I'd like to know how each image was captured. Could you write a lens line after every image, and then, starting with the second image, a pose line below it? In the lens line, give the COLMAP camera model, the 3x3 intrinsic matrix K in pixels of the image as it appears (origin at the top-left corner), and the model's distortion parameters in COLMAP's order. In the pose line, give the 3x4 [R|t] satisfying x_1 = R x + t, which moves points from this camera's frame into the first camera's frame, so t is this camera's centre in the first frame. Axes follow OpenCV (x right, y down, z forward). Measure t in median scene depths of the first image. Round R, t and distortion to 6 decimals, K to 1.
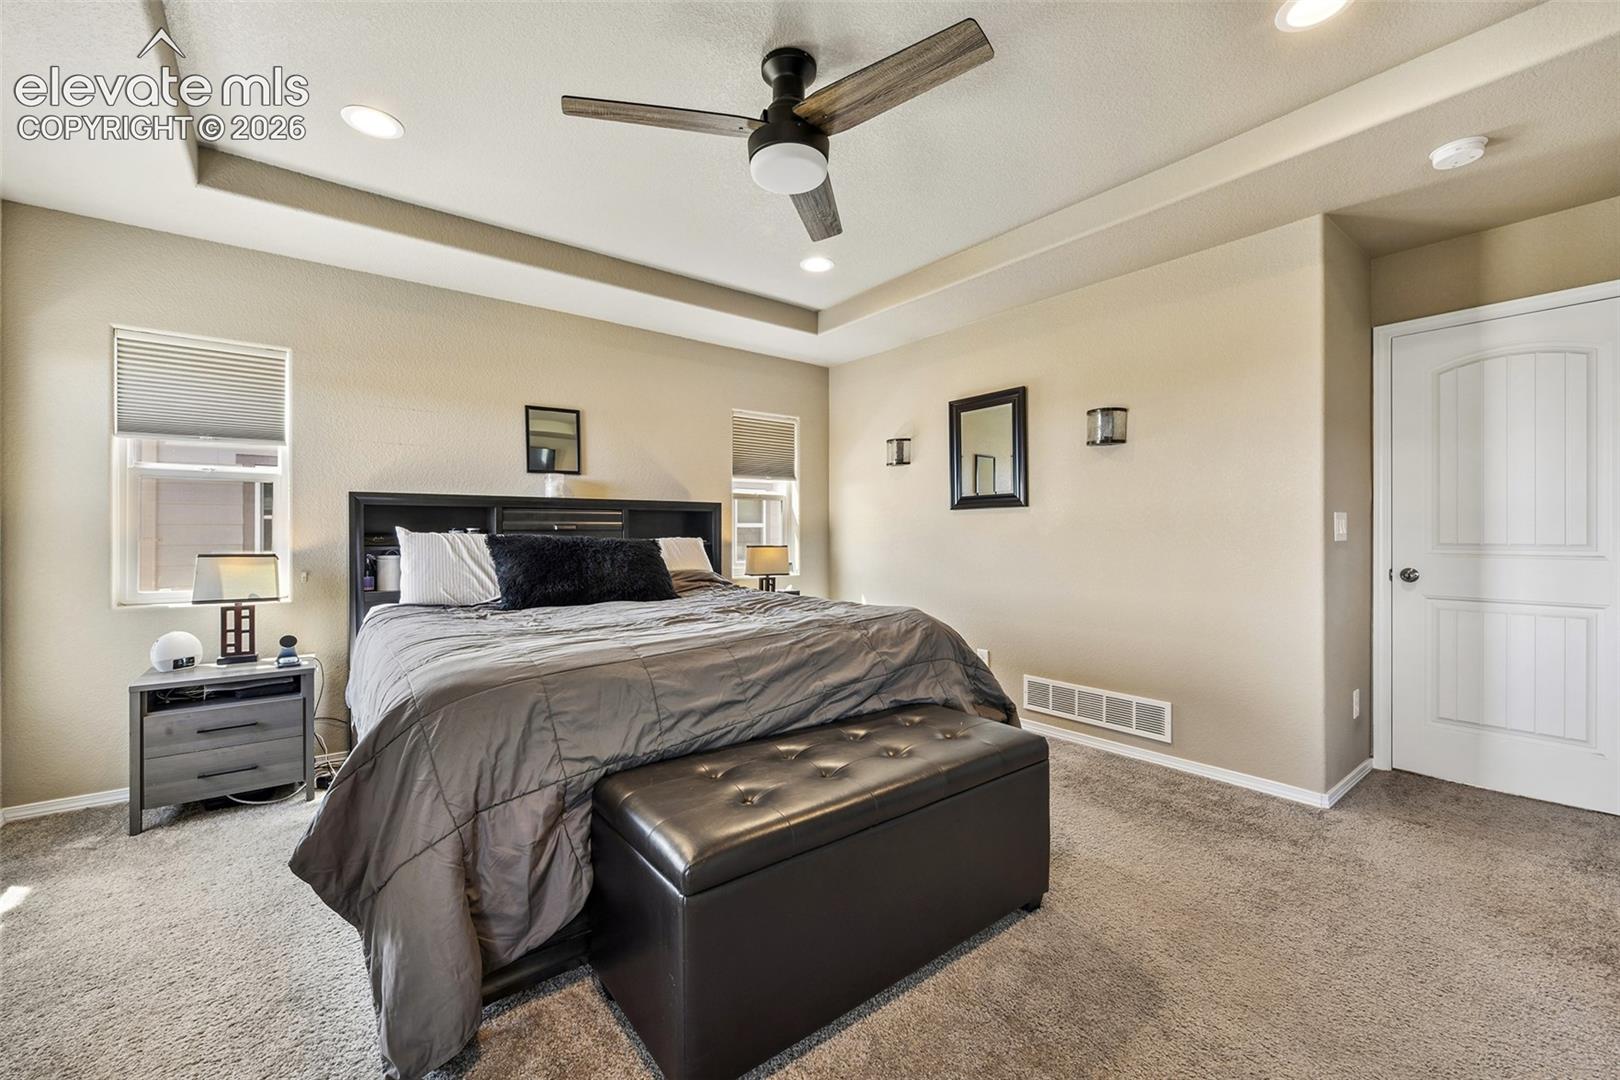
lens RADIAL K [[641.8, 0, 794.5], [0, 641.8, 532.3], [0, 0, 1]] dist [0.000616, -0.001422]
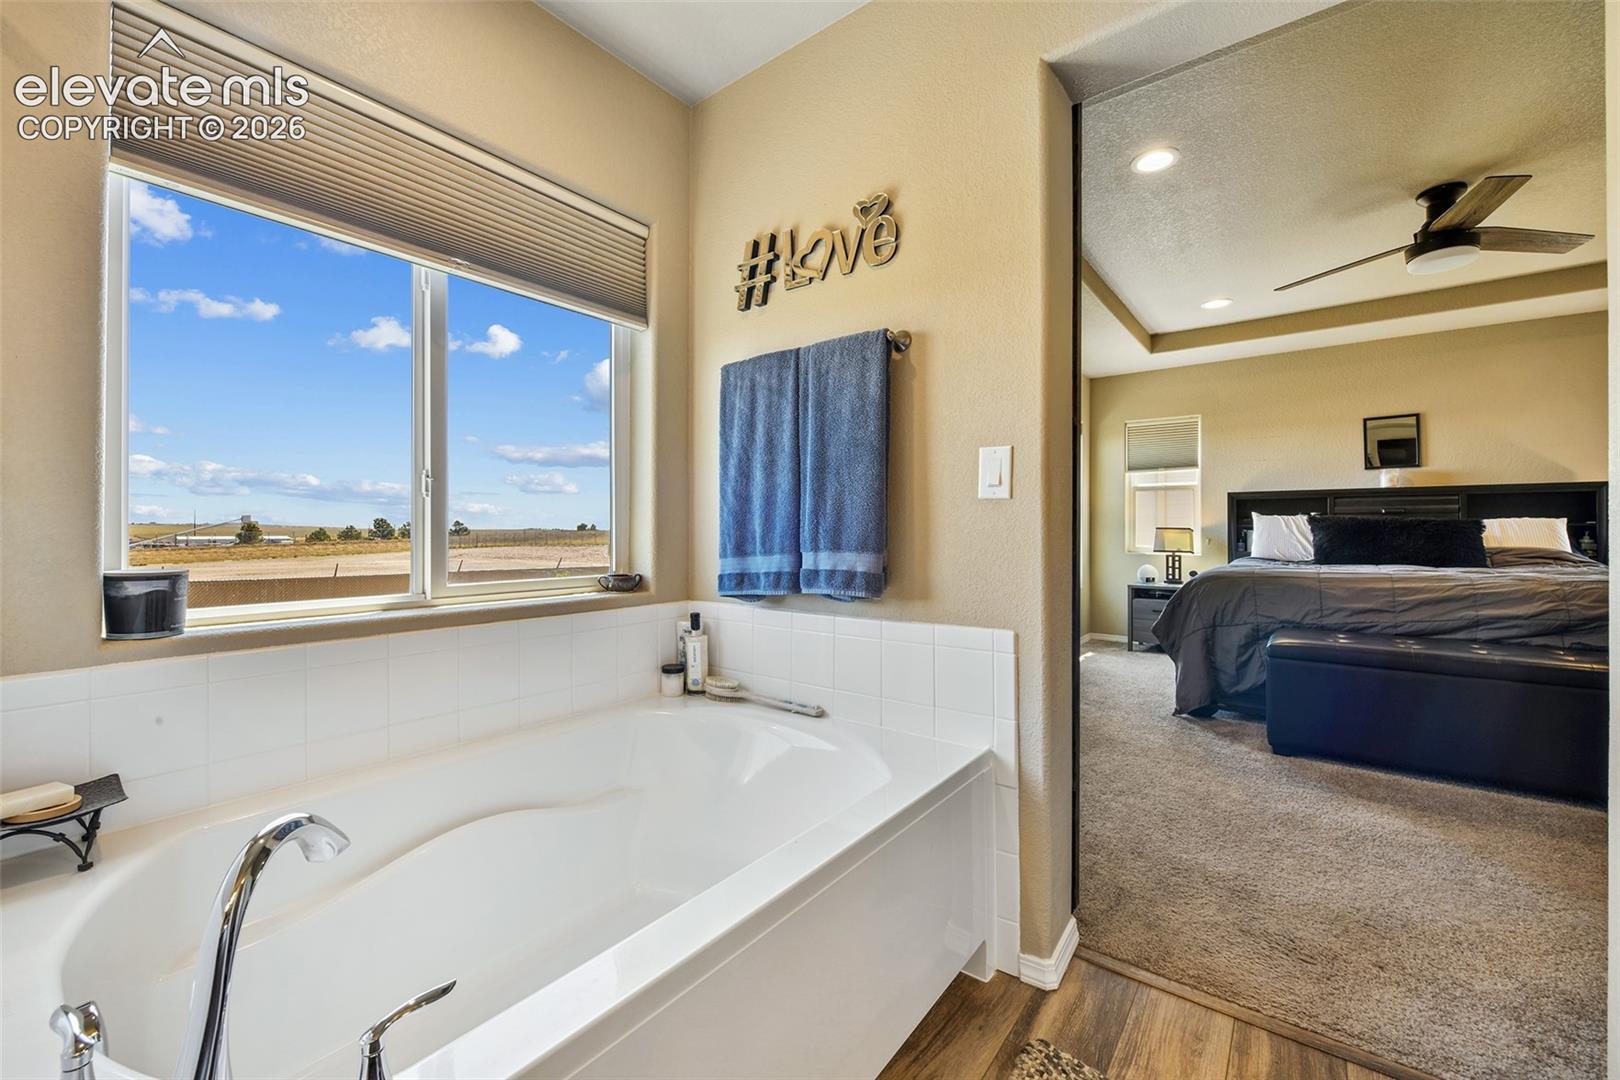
lens RADIAL K [[641.8, 0, 814.8], [0, 641.8, 528.0], [0, 0, 1]] dist [0.000616, -0.001422]
pose [[0.248780, -0.000378, -0.968560, 0.732930], [-0.001291, 0.999999, -0.000721, 0.036350], [0.968559, 0.001430, 0.248779, -0.527341]]
